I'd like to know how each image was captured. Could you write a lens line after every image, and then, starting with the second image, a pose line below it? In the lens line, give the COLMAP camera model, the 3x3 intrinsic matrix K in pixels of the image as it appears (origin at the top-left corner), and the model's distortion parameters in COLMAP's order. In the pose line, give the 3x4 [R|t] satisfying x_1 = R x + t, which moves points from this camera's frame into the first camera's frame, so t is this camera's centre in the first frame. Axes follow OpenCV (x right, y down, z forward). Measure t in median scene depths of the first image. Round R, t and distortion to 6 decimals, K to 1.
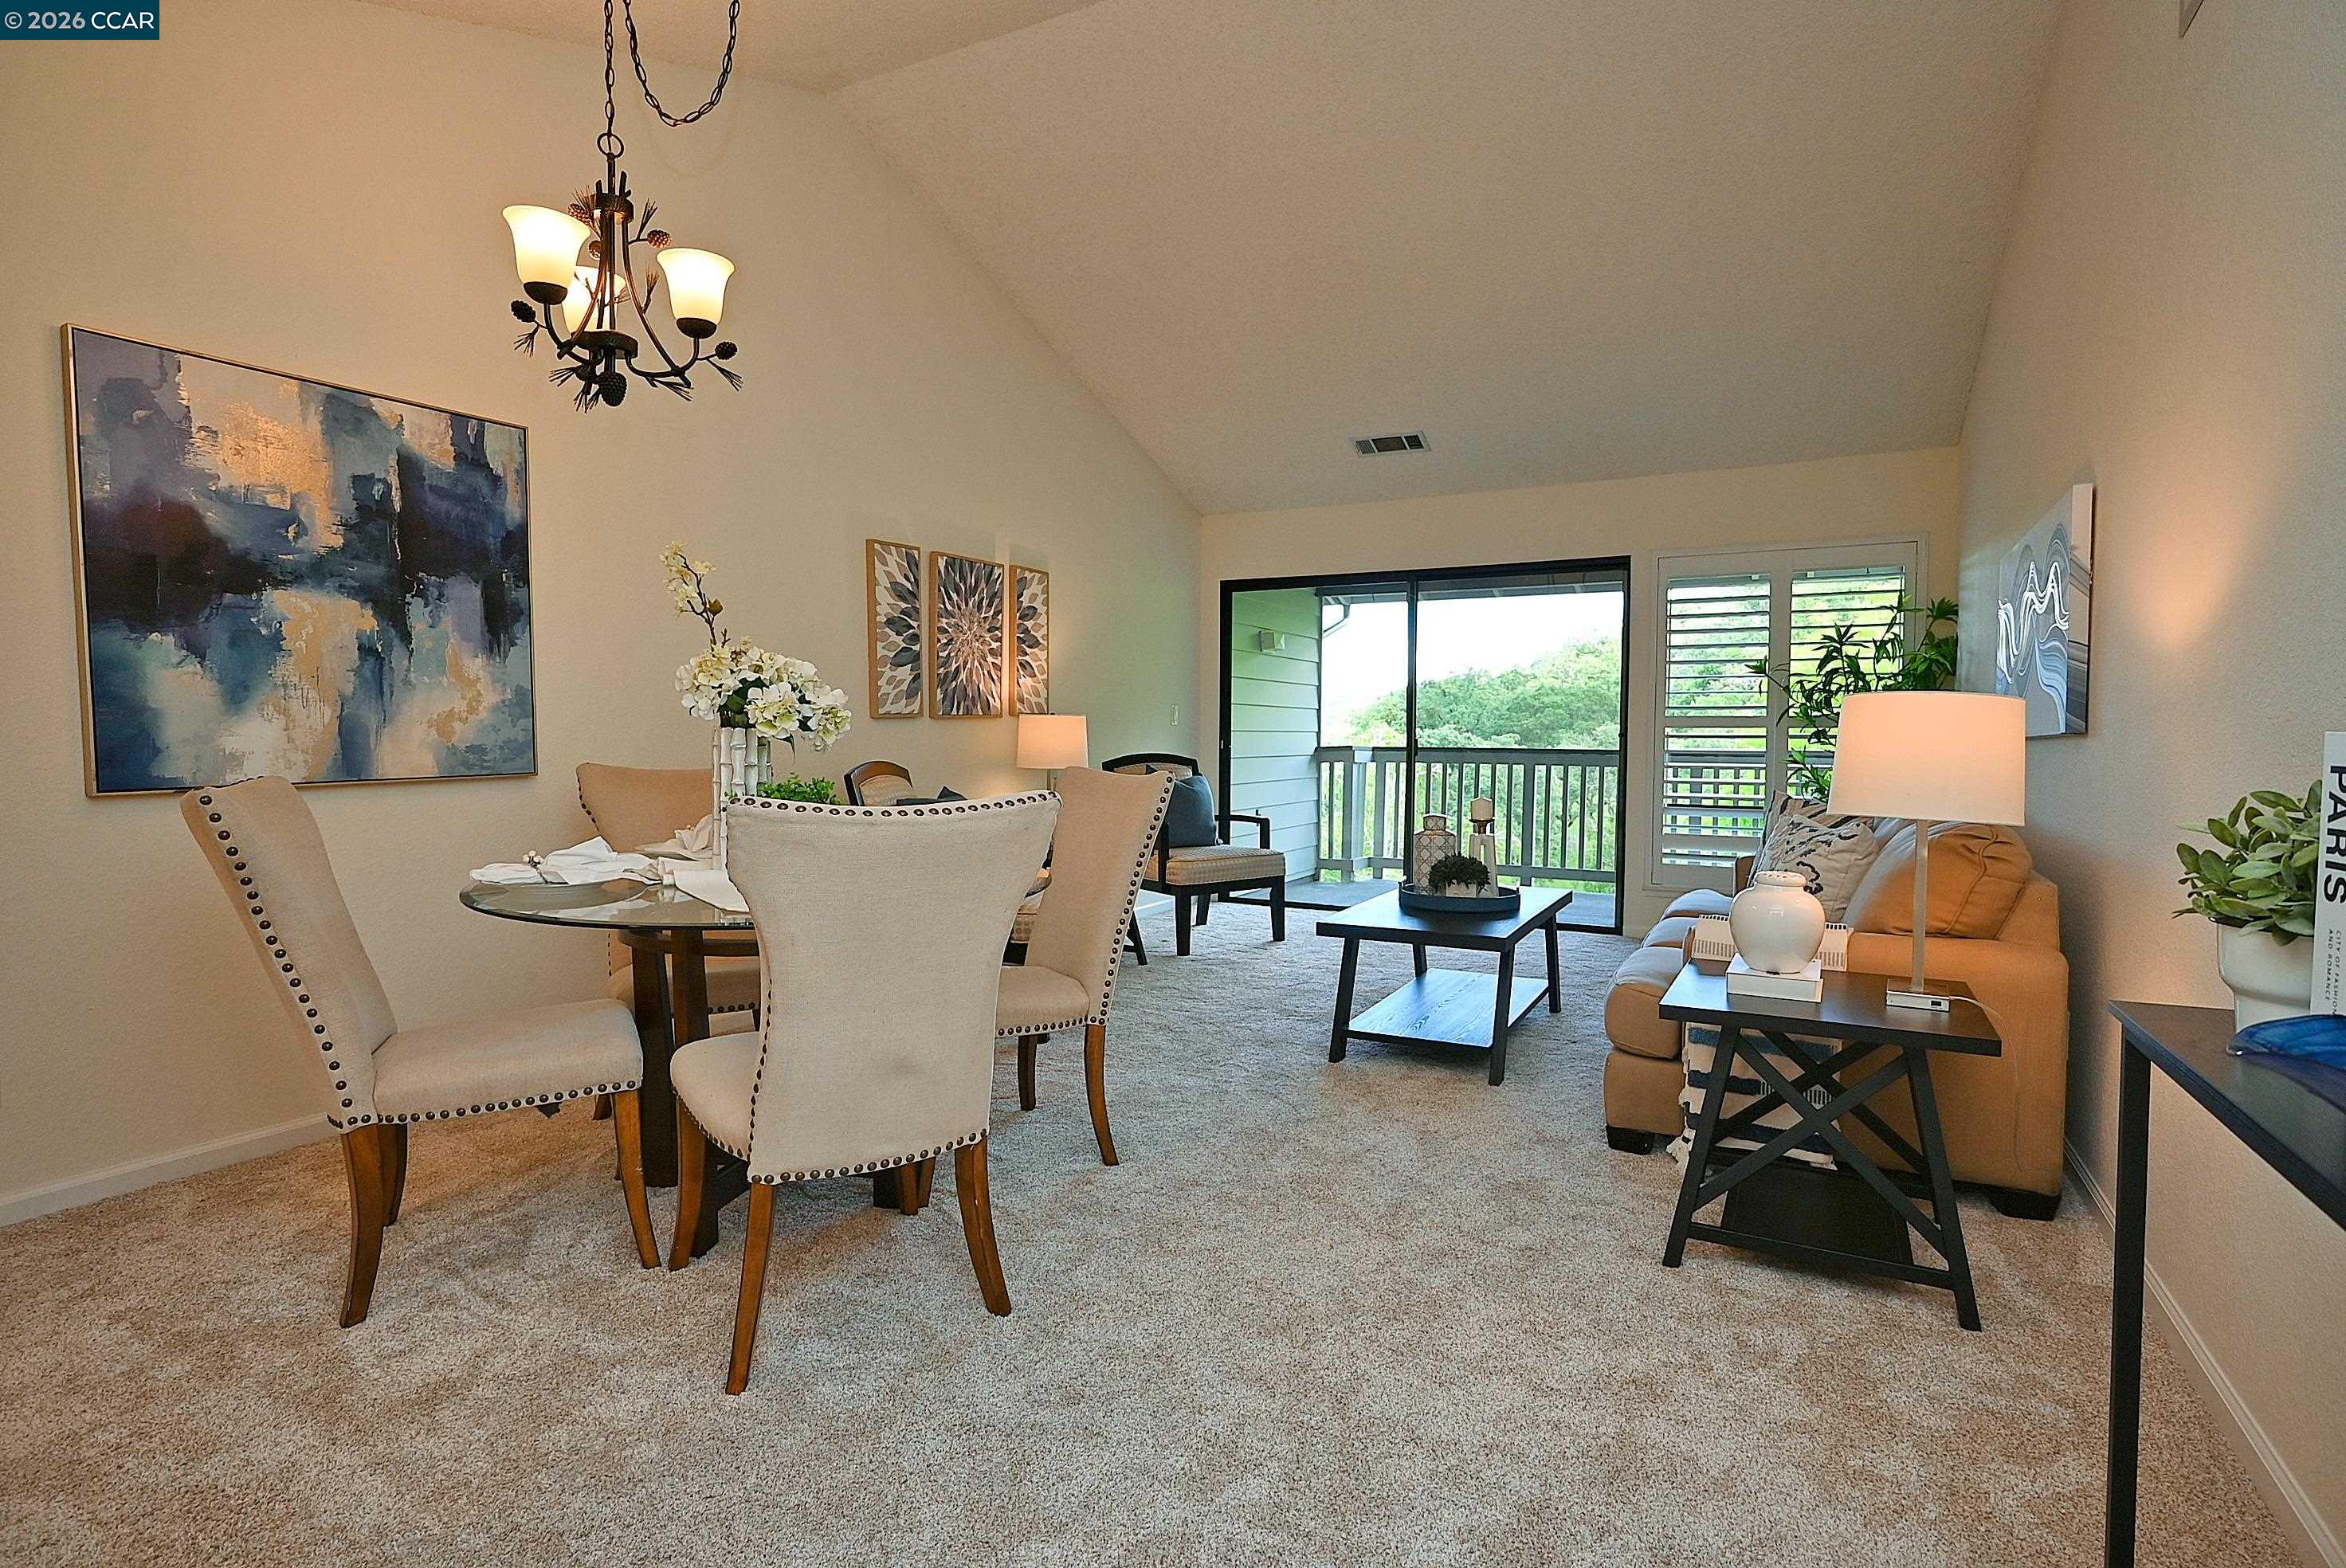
lens RADIAL K [[1164.2, 0, 1174.0], [0, 1164.2, 788.9], [0, 0, 1]] dist [-0.003032, 0.000211]
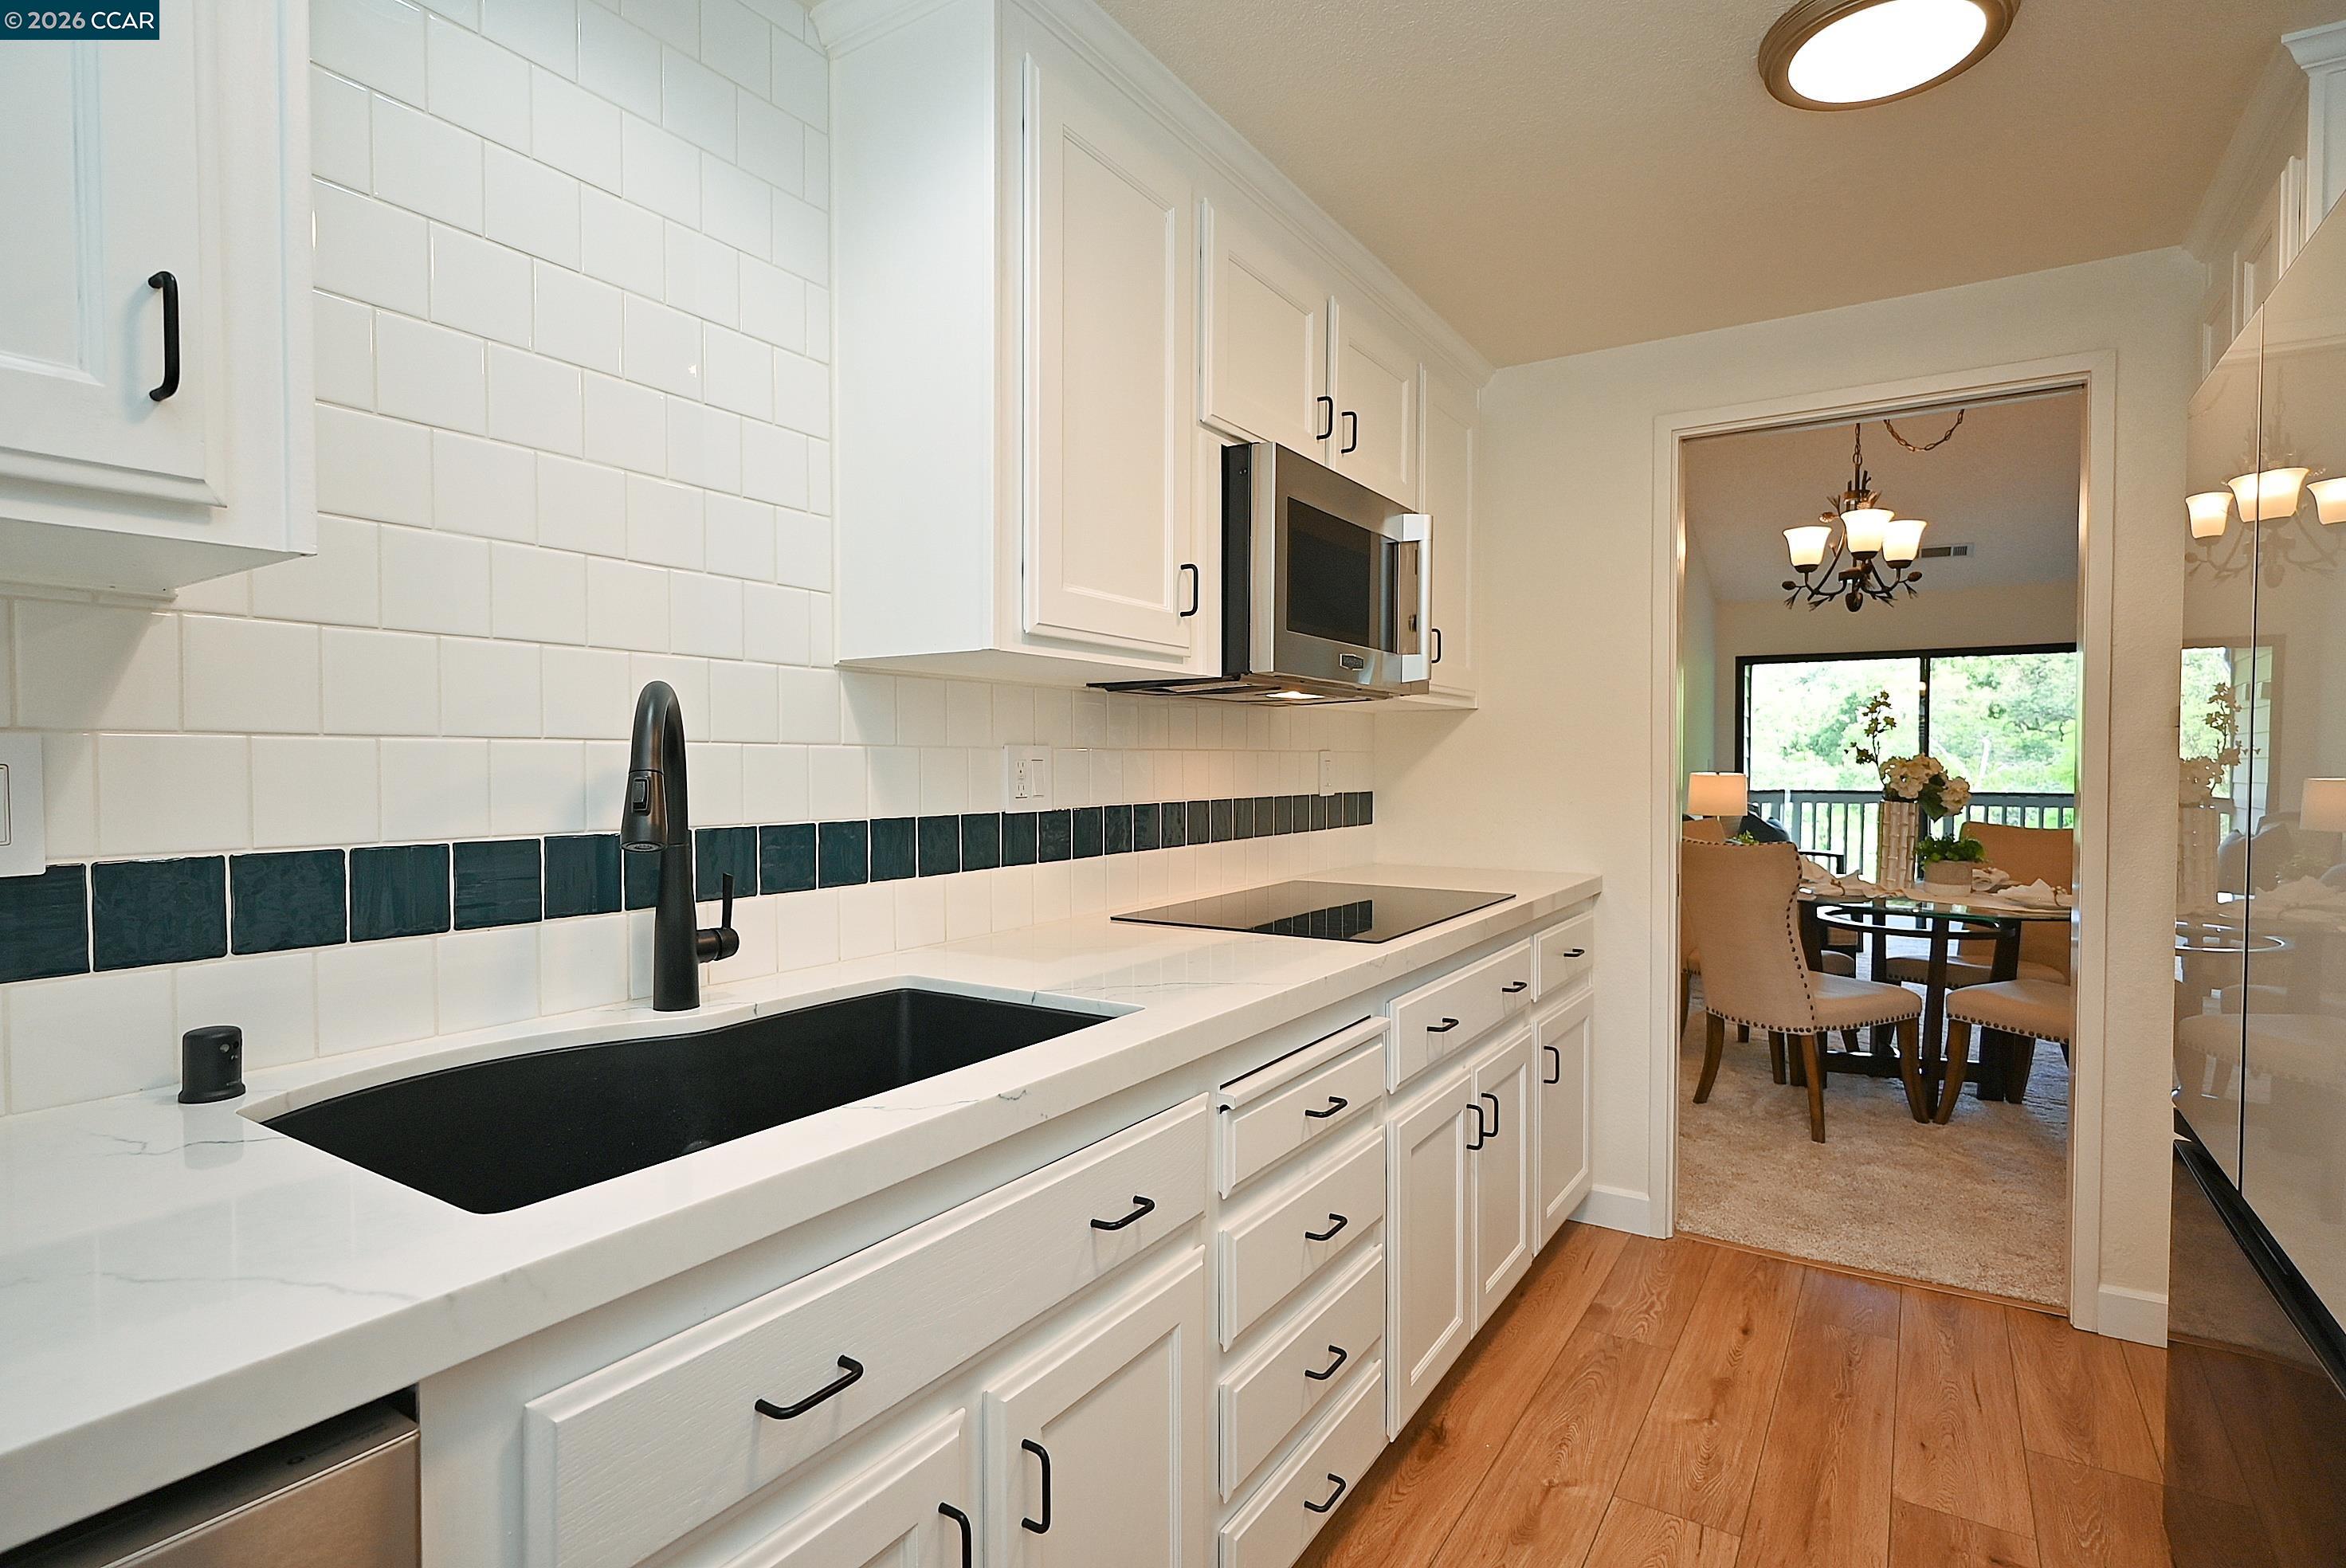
lens RADIAL K [[1157.3, 0, 1169.7], [0, 1157.3, 785.2], [0, 0, 1]] dist [-0.007747, 0.005055]
pose [[0.996030, -0.002573, -0.088976, -0.808665], [0.000076, 0.999606, -0.028056, -0.020174], [0.089013, 0.027938, 0.995639, -0.454554]]
